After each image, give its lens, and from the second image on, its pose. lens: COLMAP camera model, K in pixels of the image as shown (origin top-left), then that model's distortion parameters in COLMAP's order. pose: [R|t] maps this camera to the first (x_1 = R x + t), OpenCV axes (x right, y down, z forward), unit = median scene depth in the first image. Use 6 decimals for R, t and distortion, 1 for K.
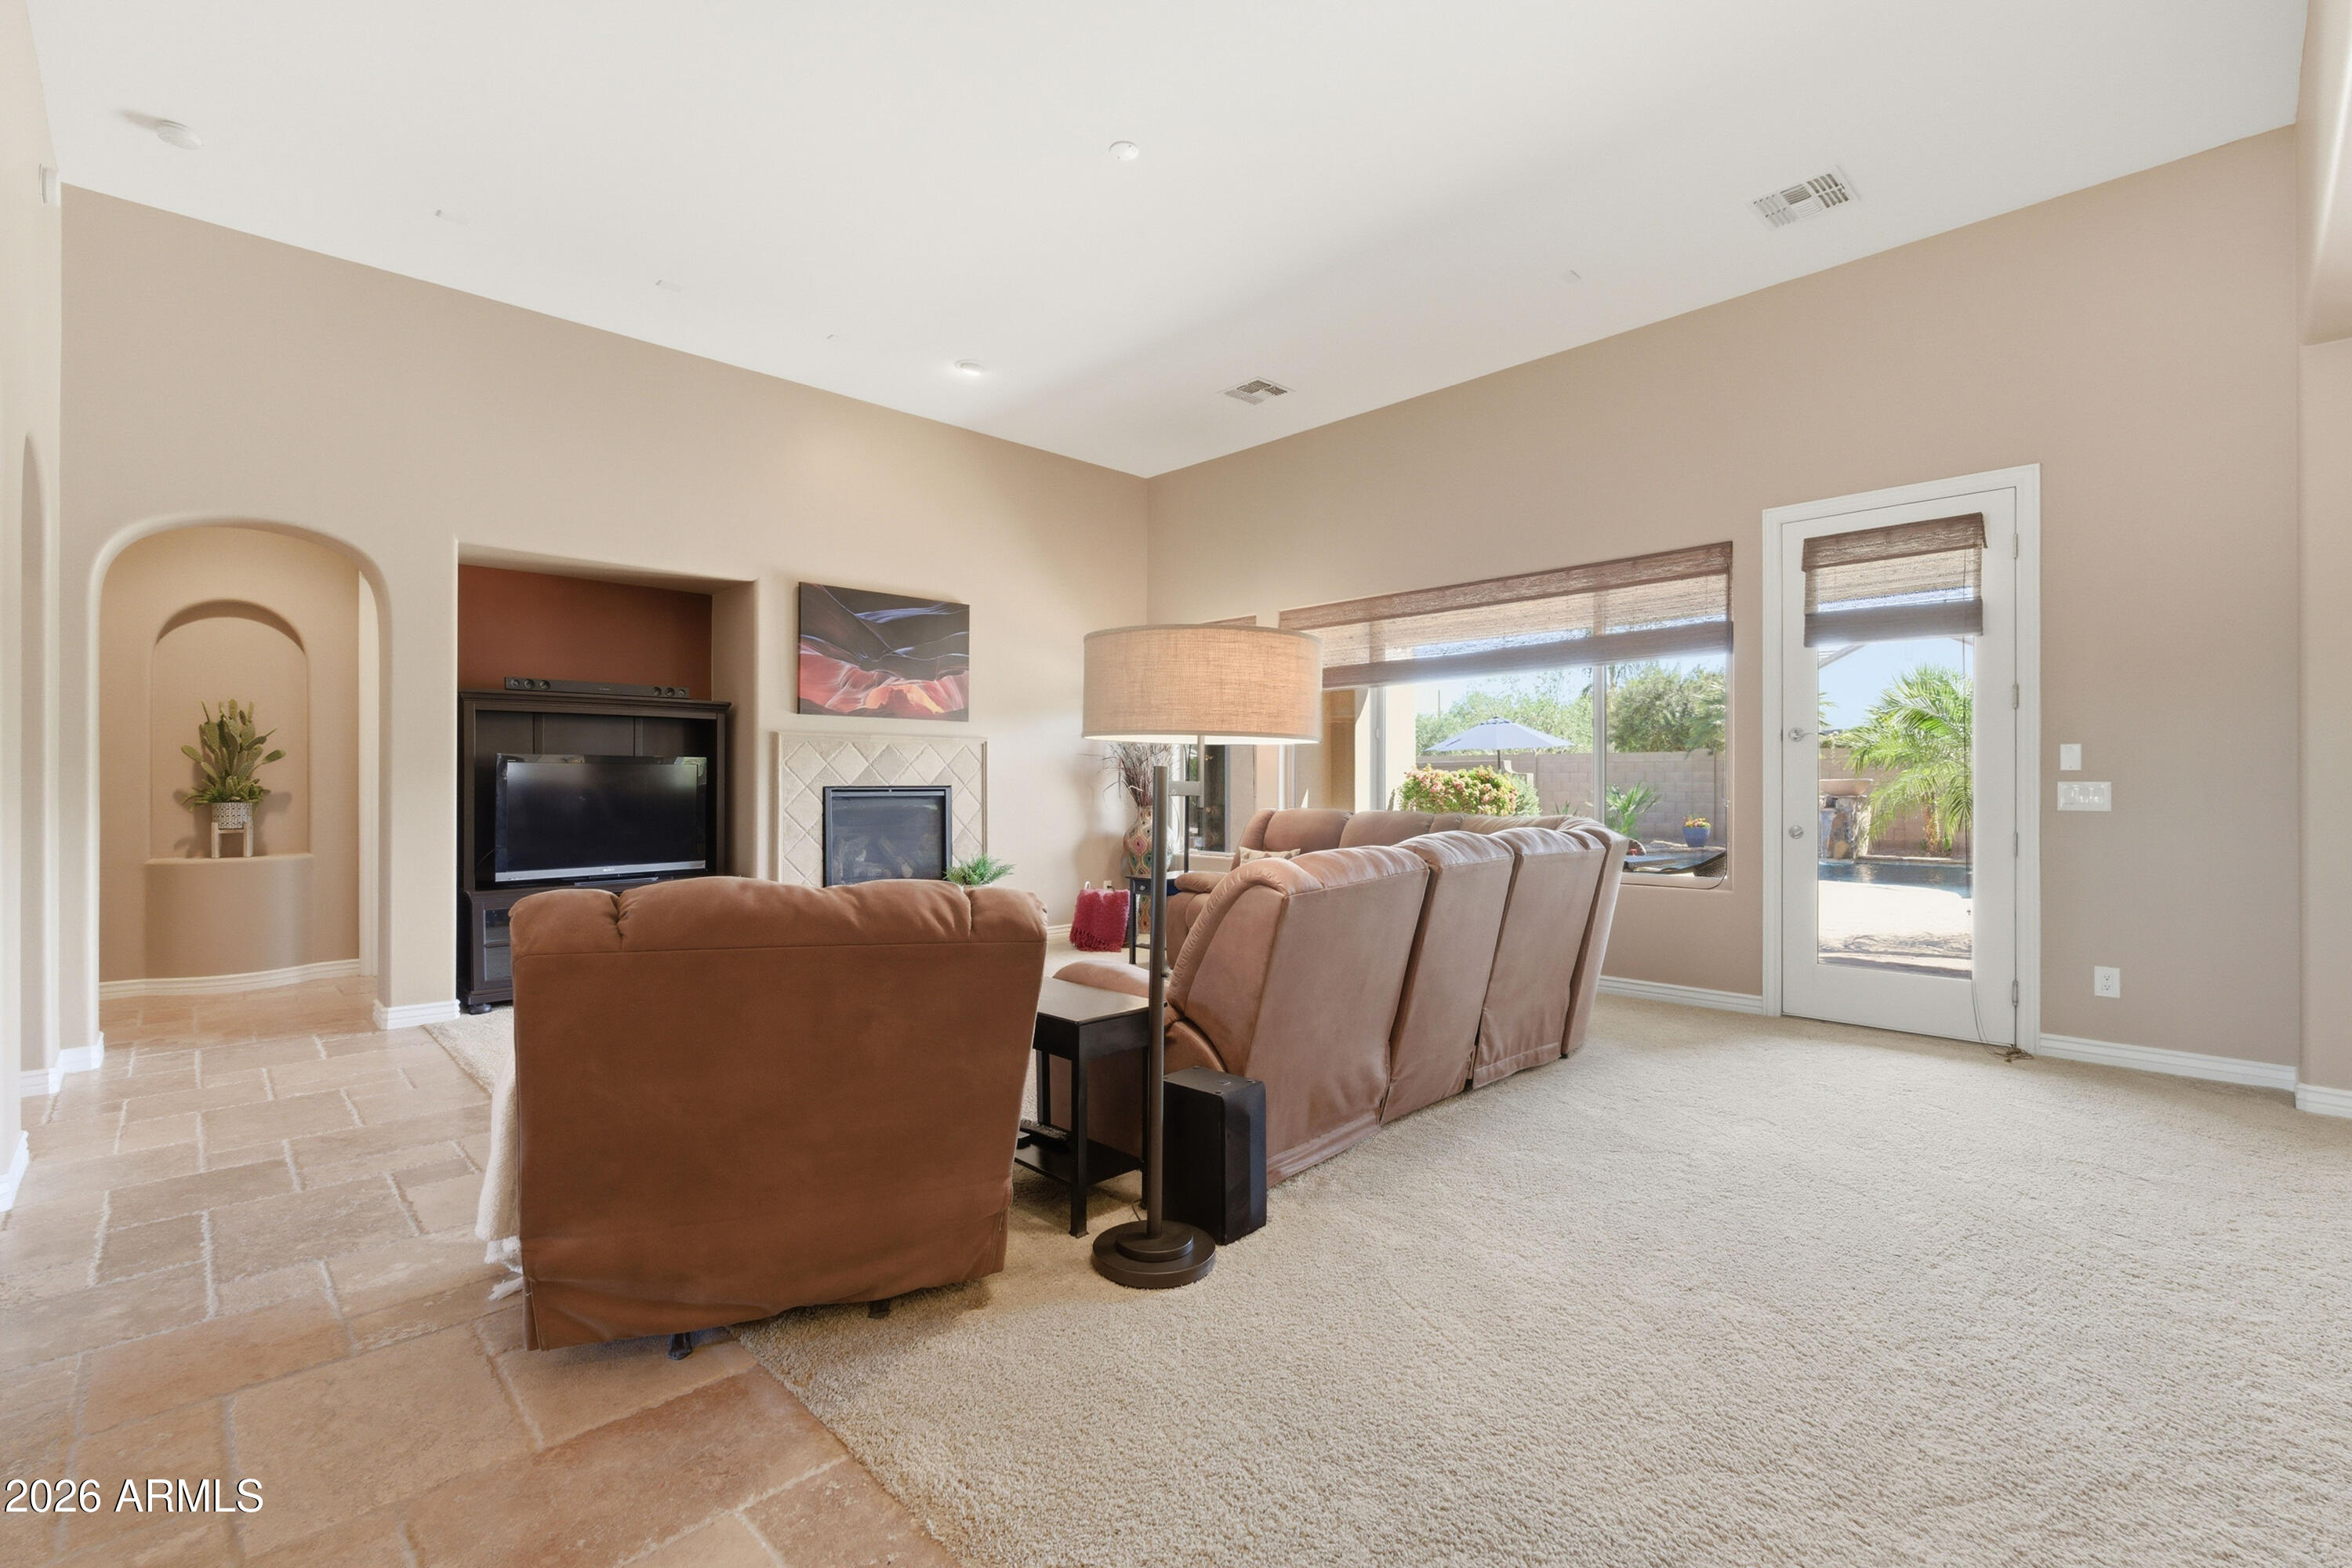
lens RADIAL K [[1048.1, 0, 1176.1], [0, 1048.1, 779.2], [0, 0, 1]] dist [-0.008606, 0.000375]
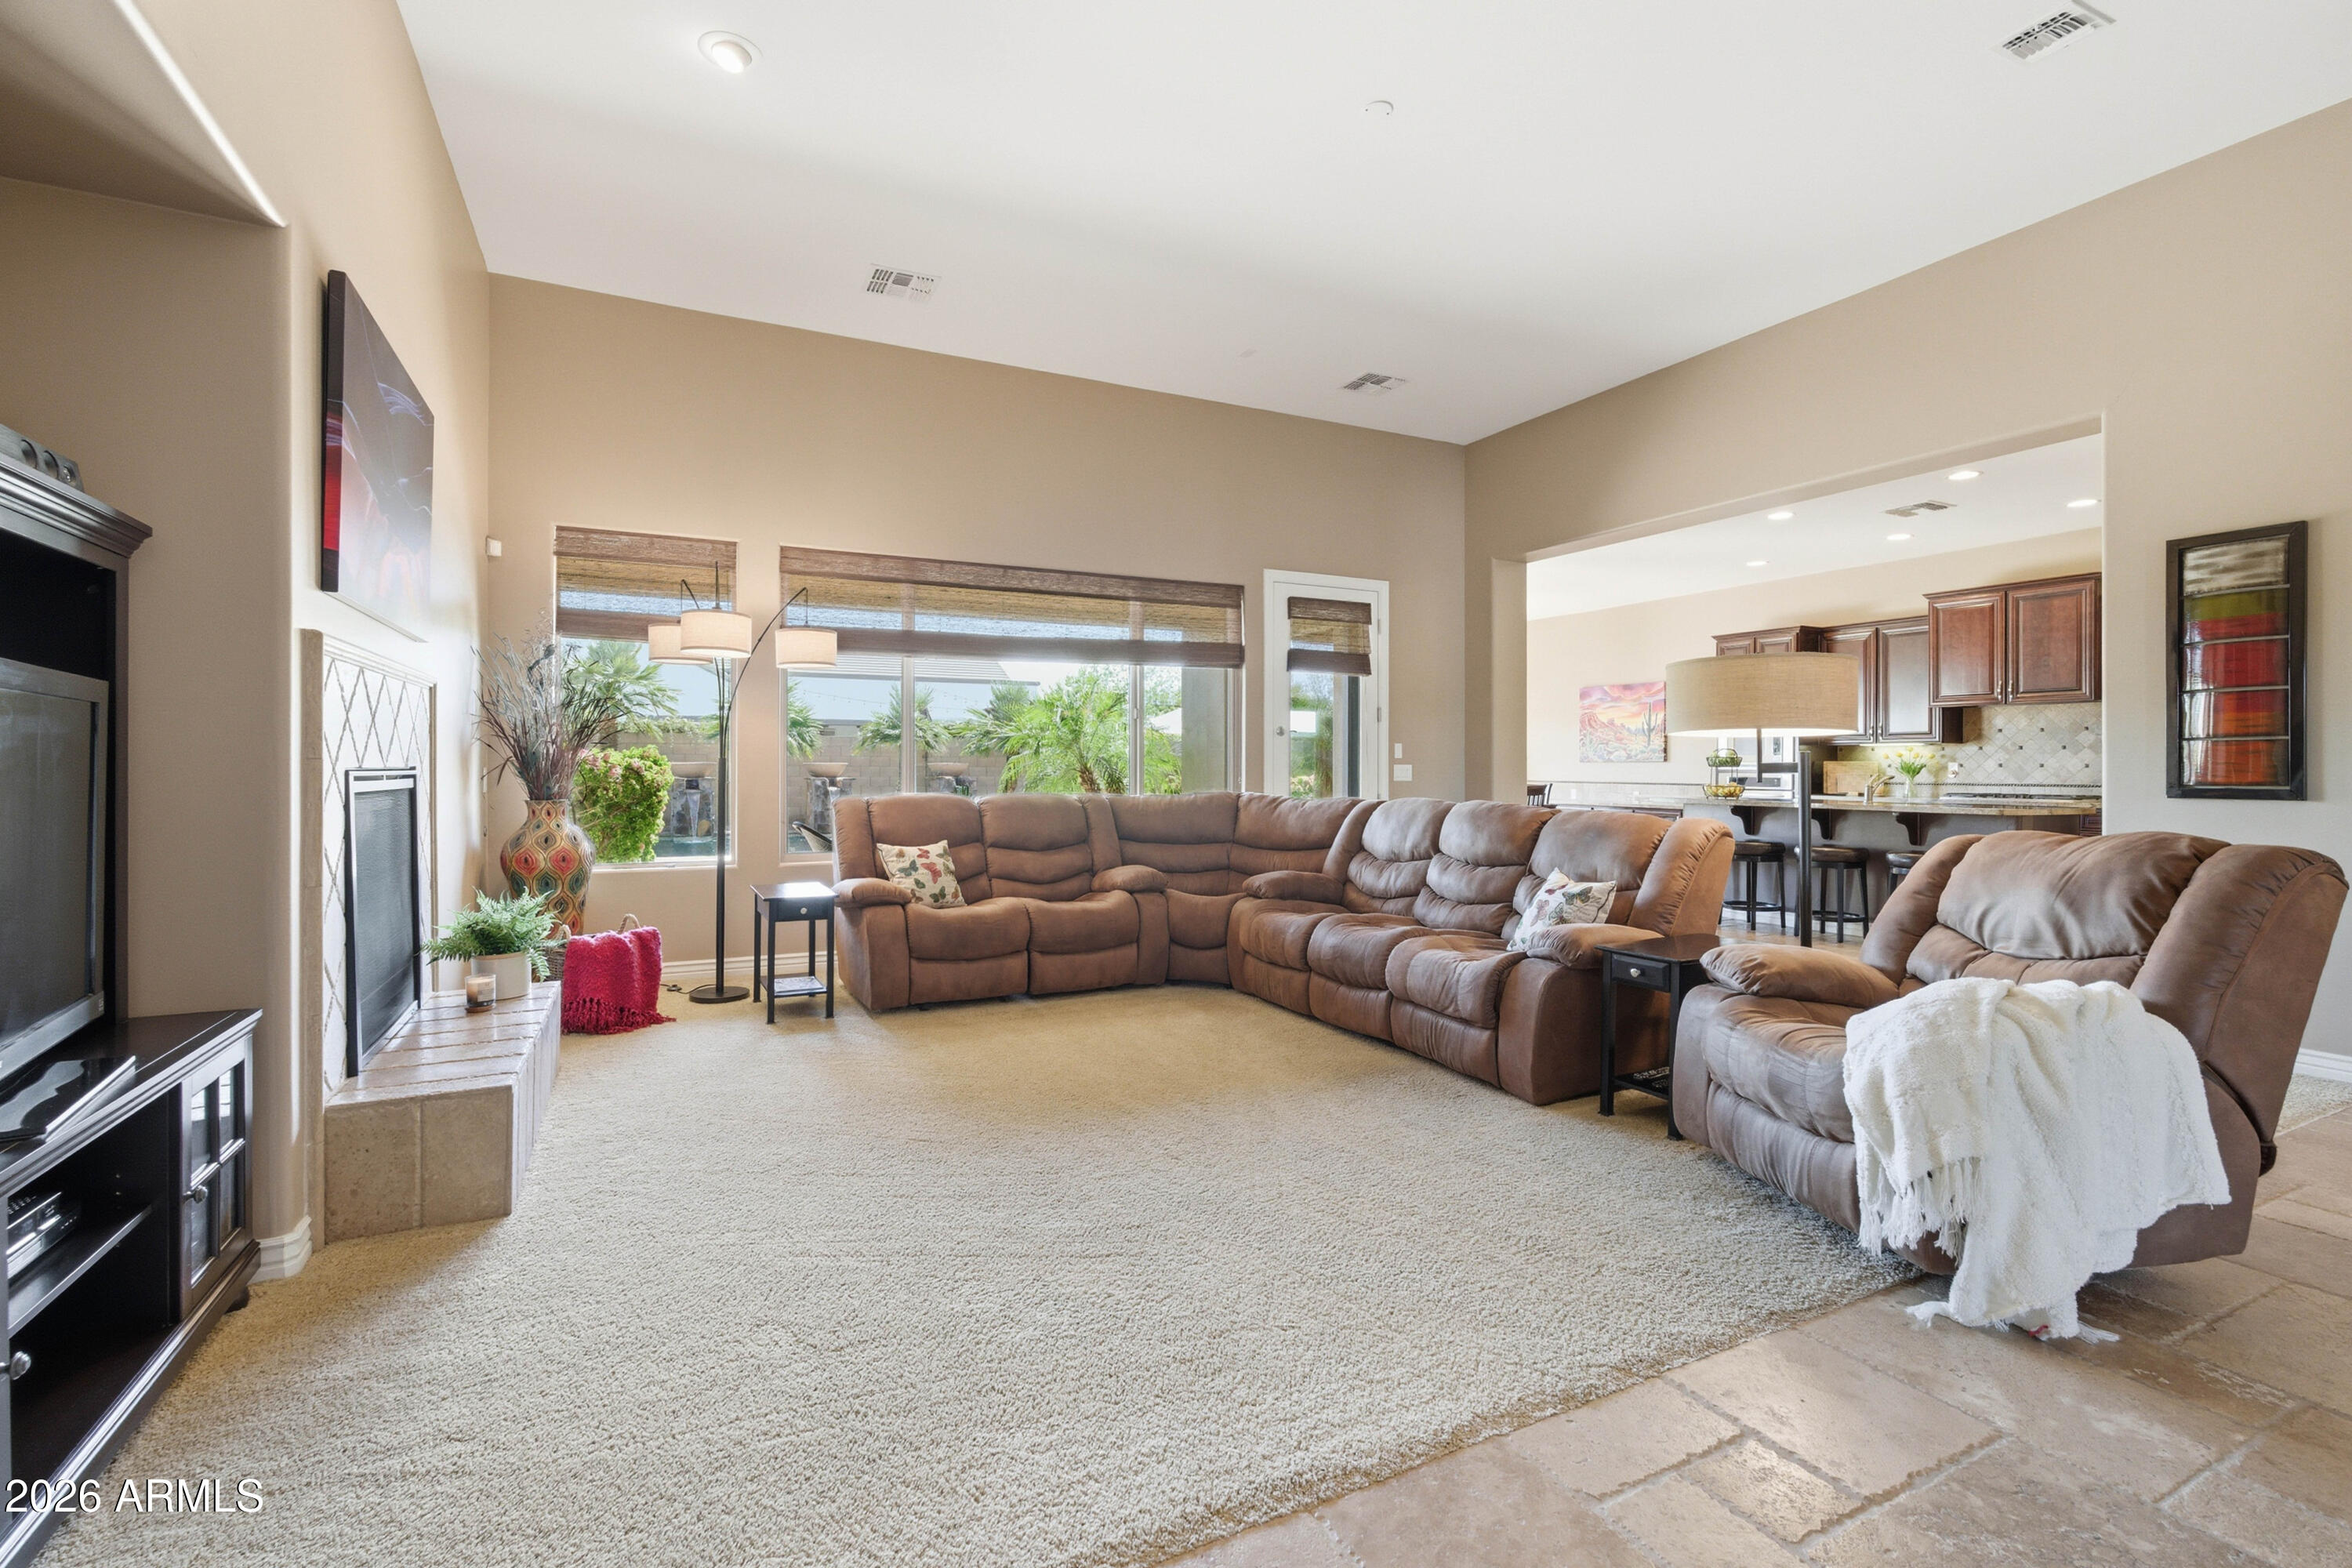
lens RADIAL K [[1041.3, 0, 1170.9], [0, 1041.3, 778.6], [0, 0, 1]] dist [-0.010688, 0.000363]
pose [[0.303509, -0.009378, 0.952782, -0.635735], [-0.004619, 0.999925, 0.011313, 0.005217], [-0.952817, -0.007834, 0.303443, 0.552525]]
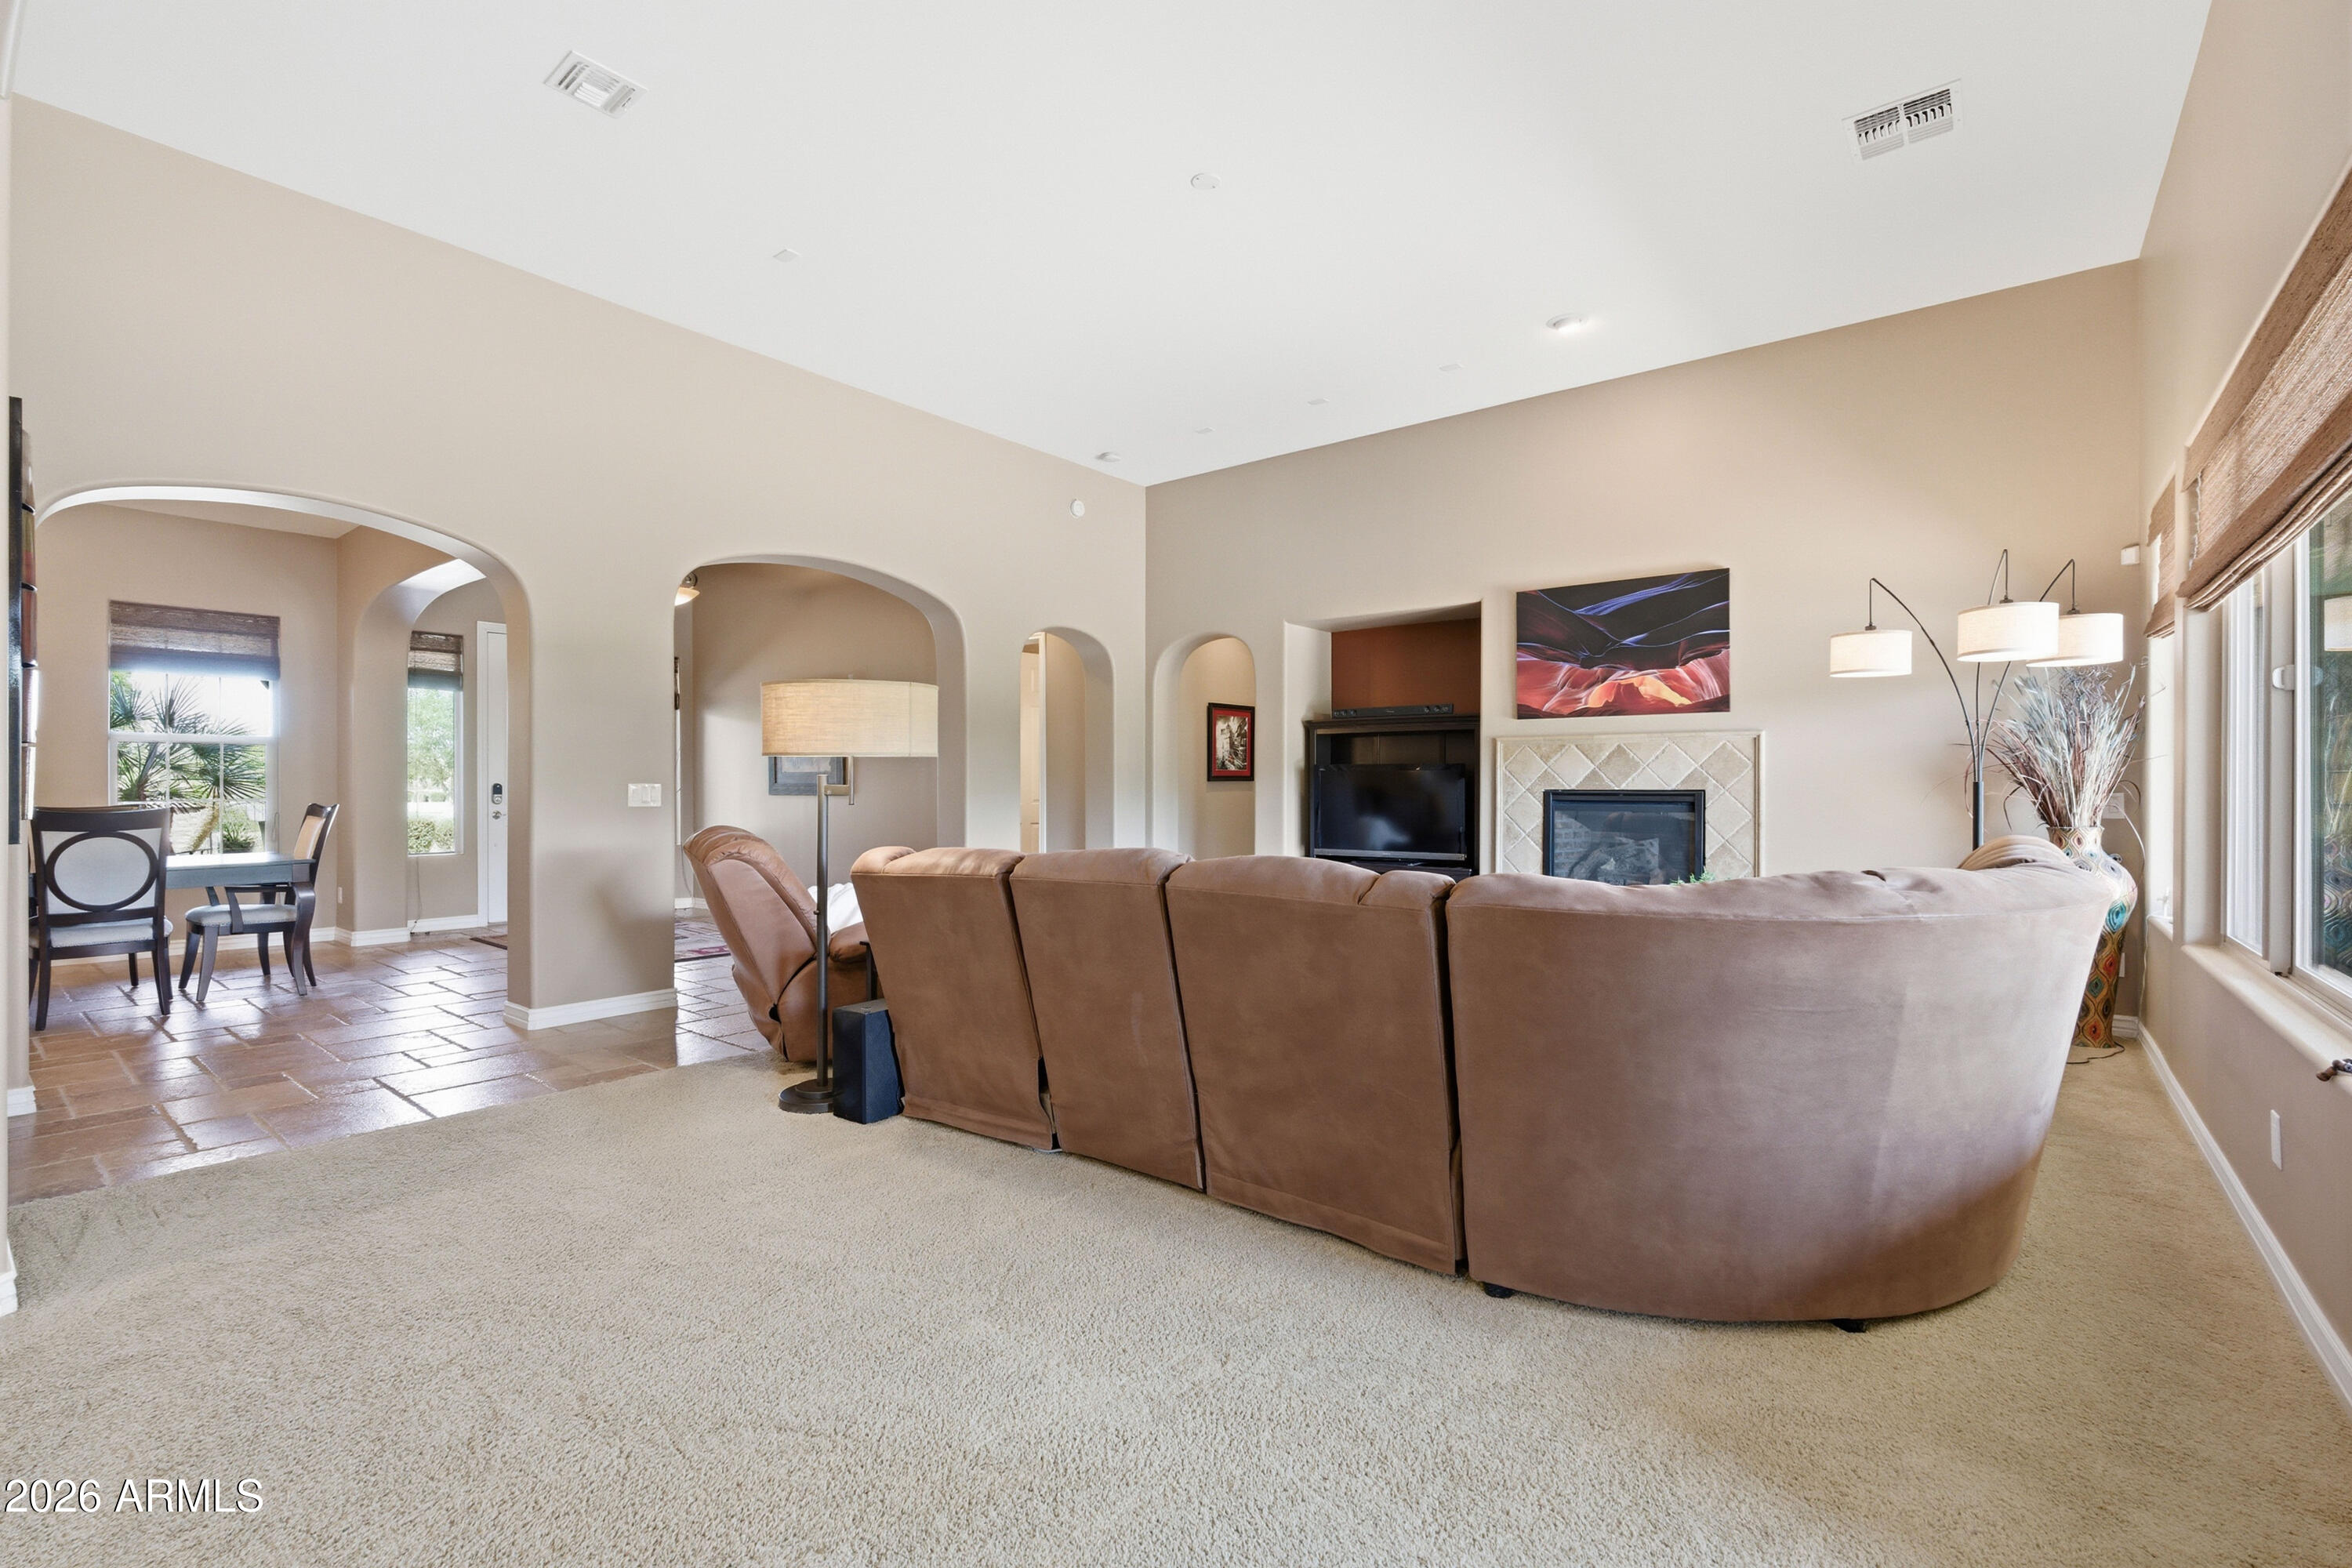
lens RADIAL K [[1041.3, 0, 1170.9], [0, 1041.3, 778.6], [0, 0, 1]] dist [-0.010688, 0.000363]
pose [[0.118190, -0.001412, -0.992990, 0.608331], [0.000972, 0.999999, -0.001307, -0.002673], [0.992990, -0.000811, 0.118192, 0.524768]]
